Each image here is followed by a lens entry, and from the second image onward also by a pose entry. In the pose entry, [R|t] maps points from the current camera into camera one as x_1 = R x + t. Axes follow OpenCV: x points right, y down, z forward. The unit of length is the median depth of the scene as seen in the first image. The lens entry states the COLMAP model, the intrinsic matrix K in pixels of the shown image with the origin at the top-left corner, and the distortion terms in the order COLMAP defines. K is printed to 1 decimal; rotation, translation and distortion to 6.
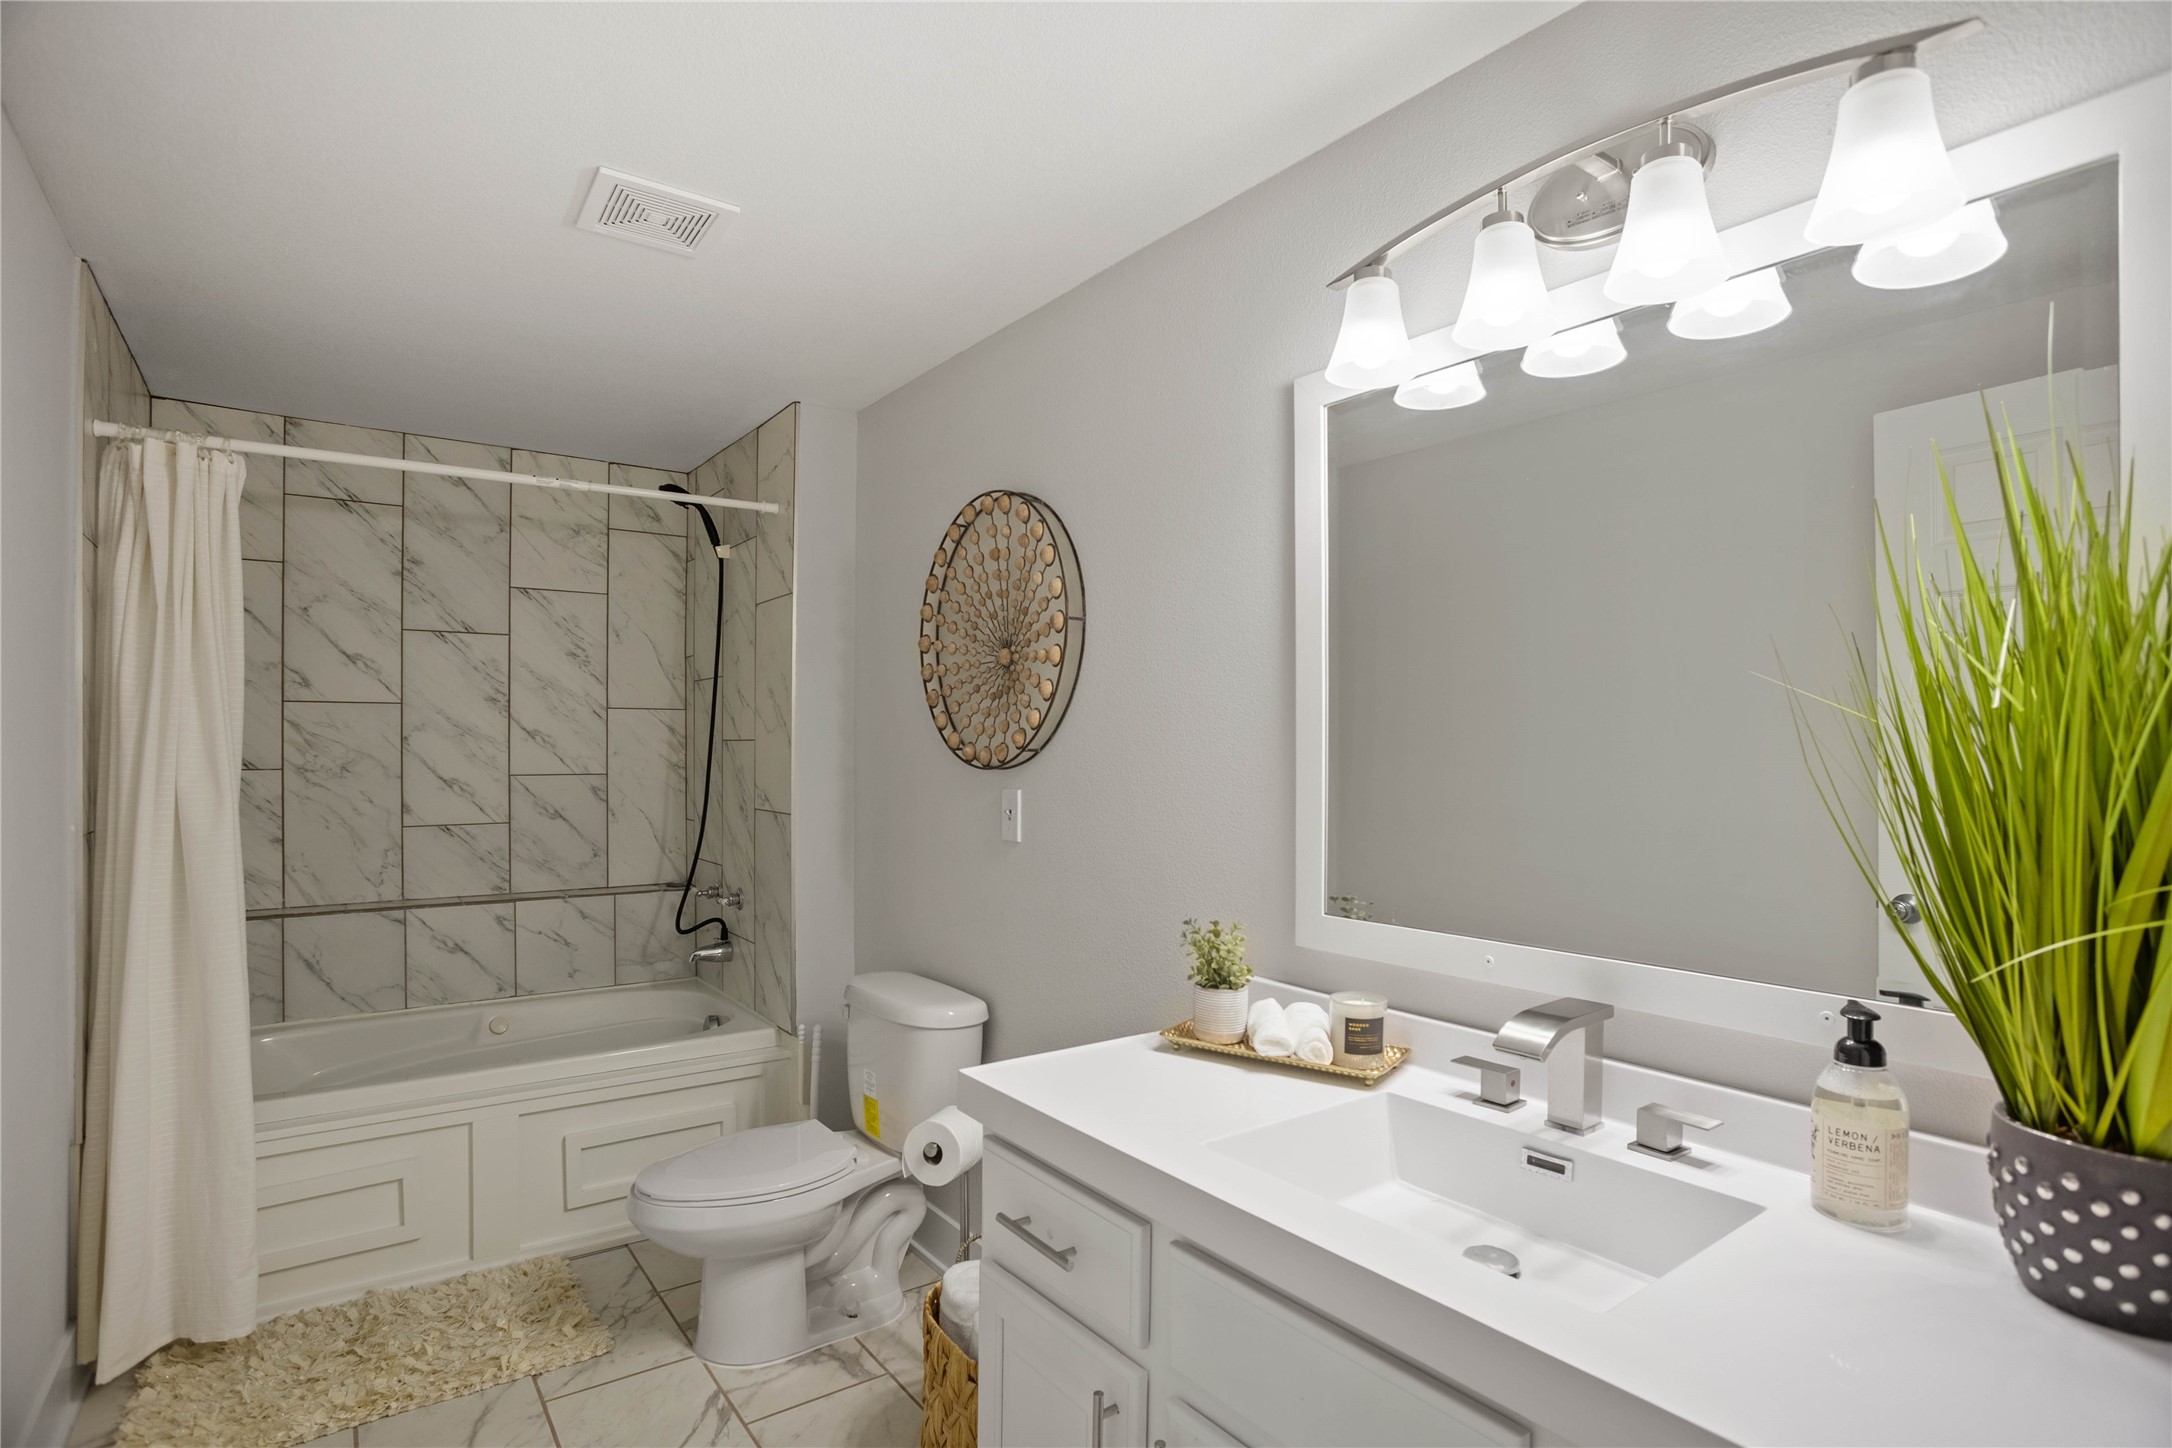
lens RADIAL K [[1066.6, 0, 1086.0], [0, 1066.6, 724.0], [0, 0, 1]] dist [-0.049390, 0.011874]
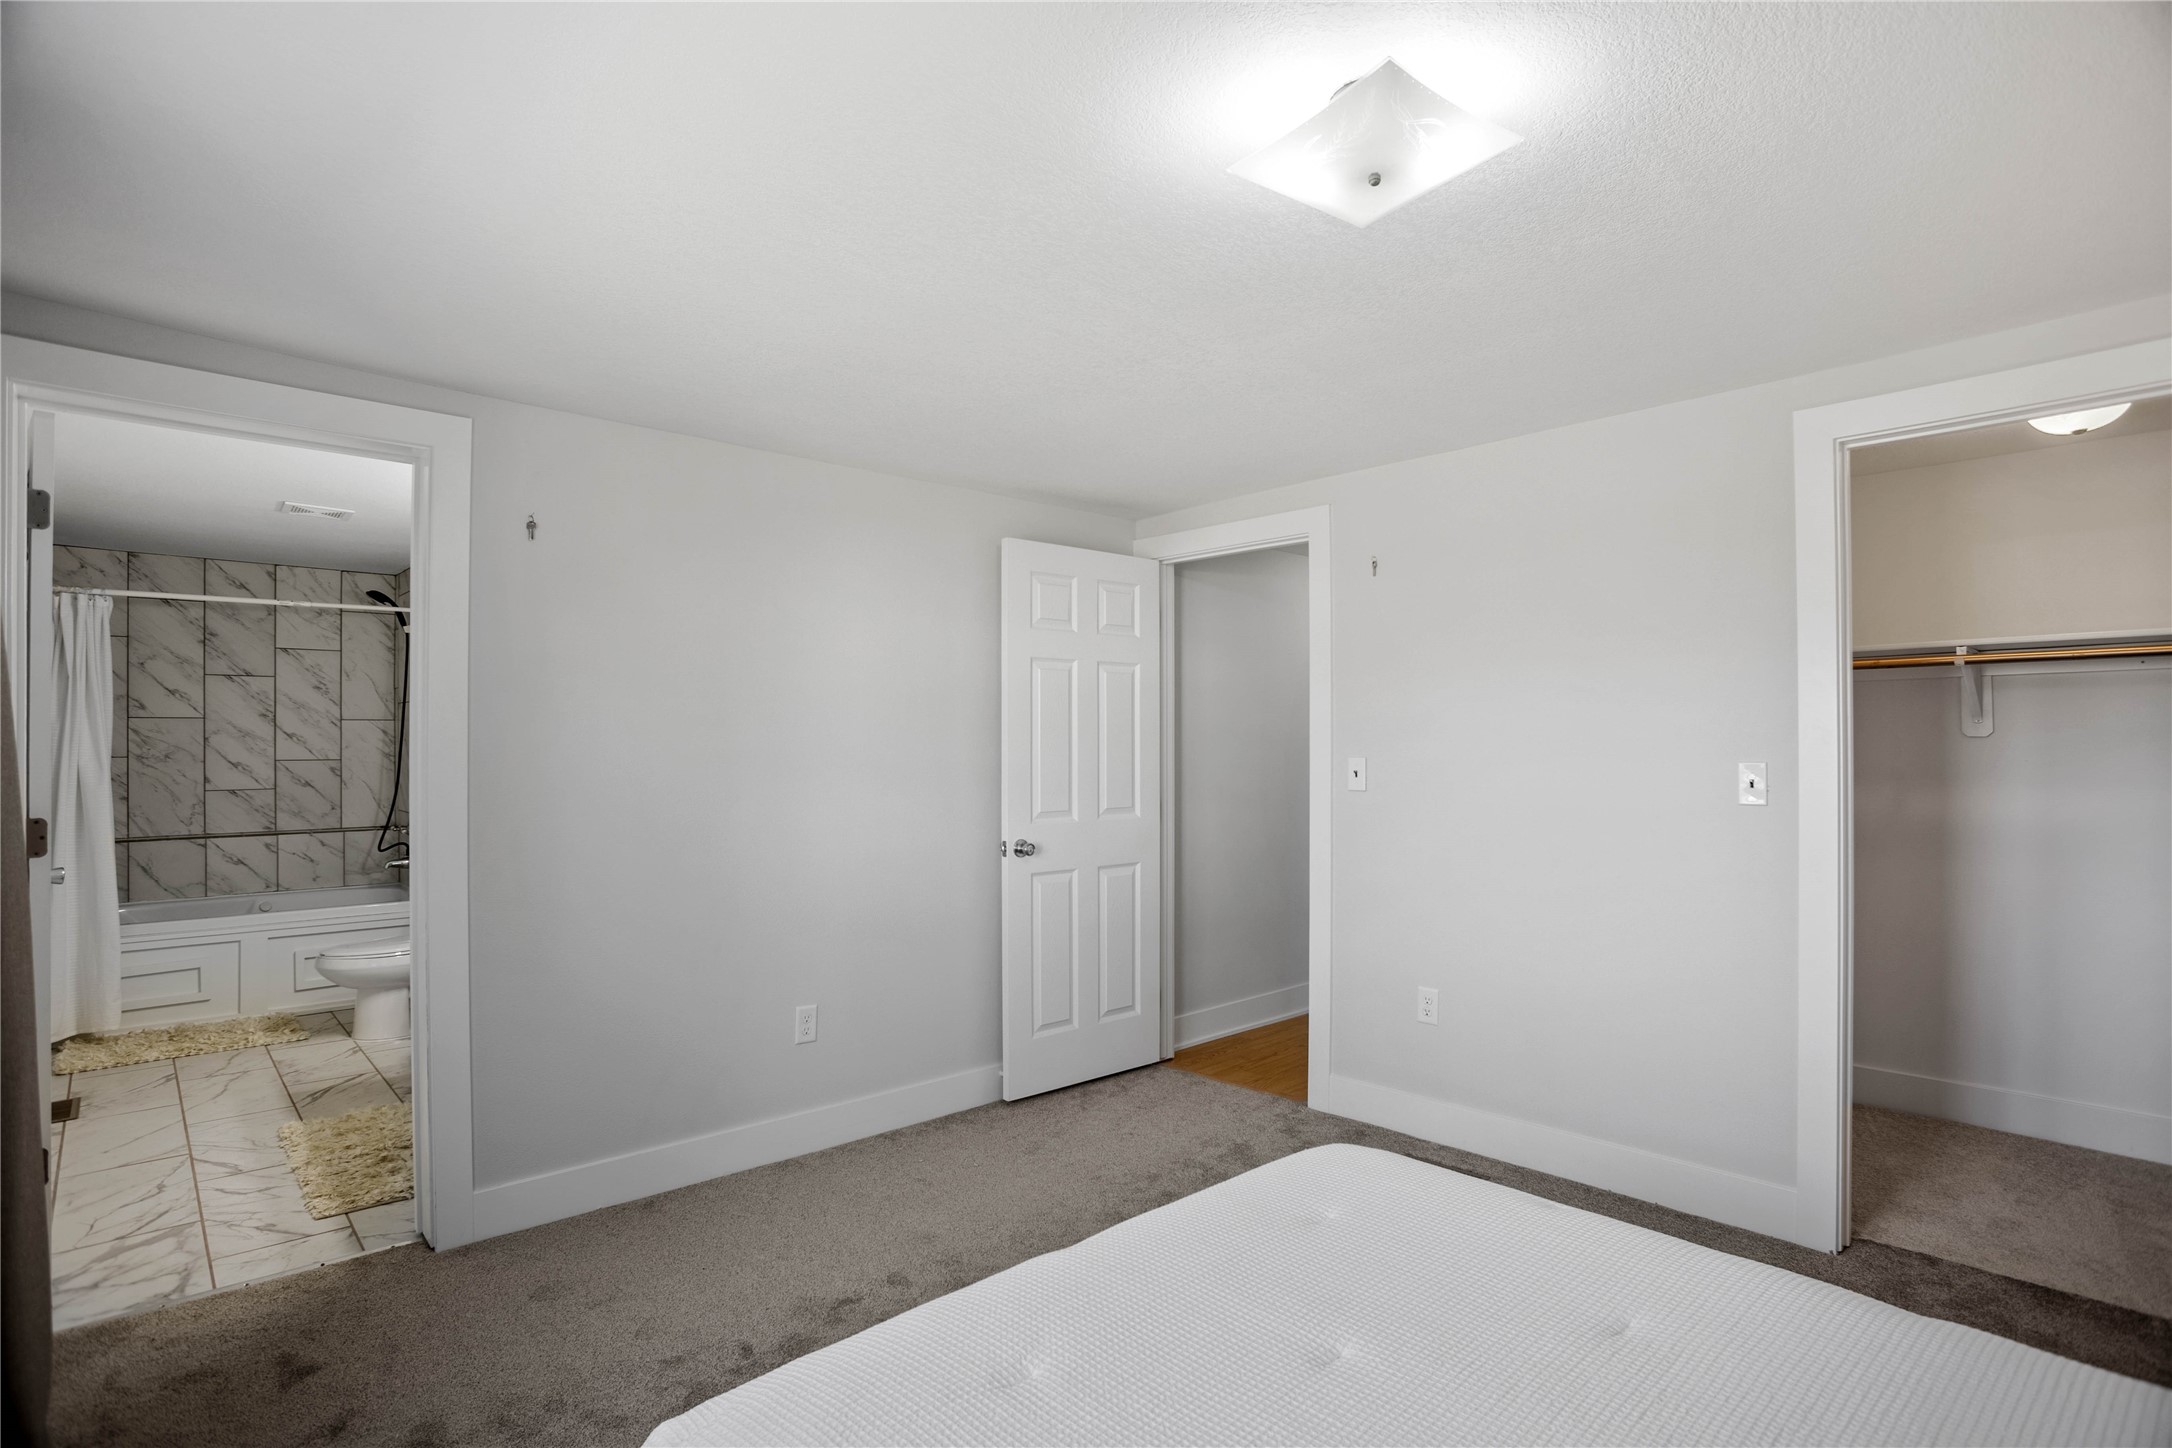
lens RADIAL K [[1096.0, 0, 1081.1], [0, 1096.0, 717.5], [0, 0, 1]] dist [-0.004117, -0.000503]
pose [[0.995895, 0.004380, 0.090412, 0.599322], [-0.005064, 0.999960, 0.007342, -0.040748], [-0.090376, -0.007769, 0.995877, -0.889660]]
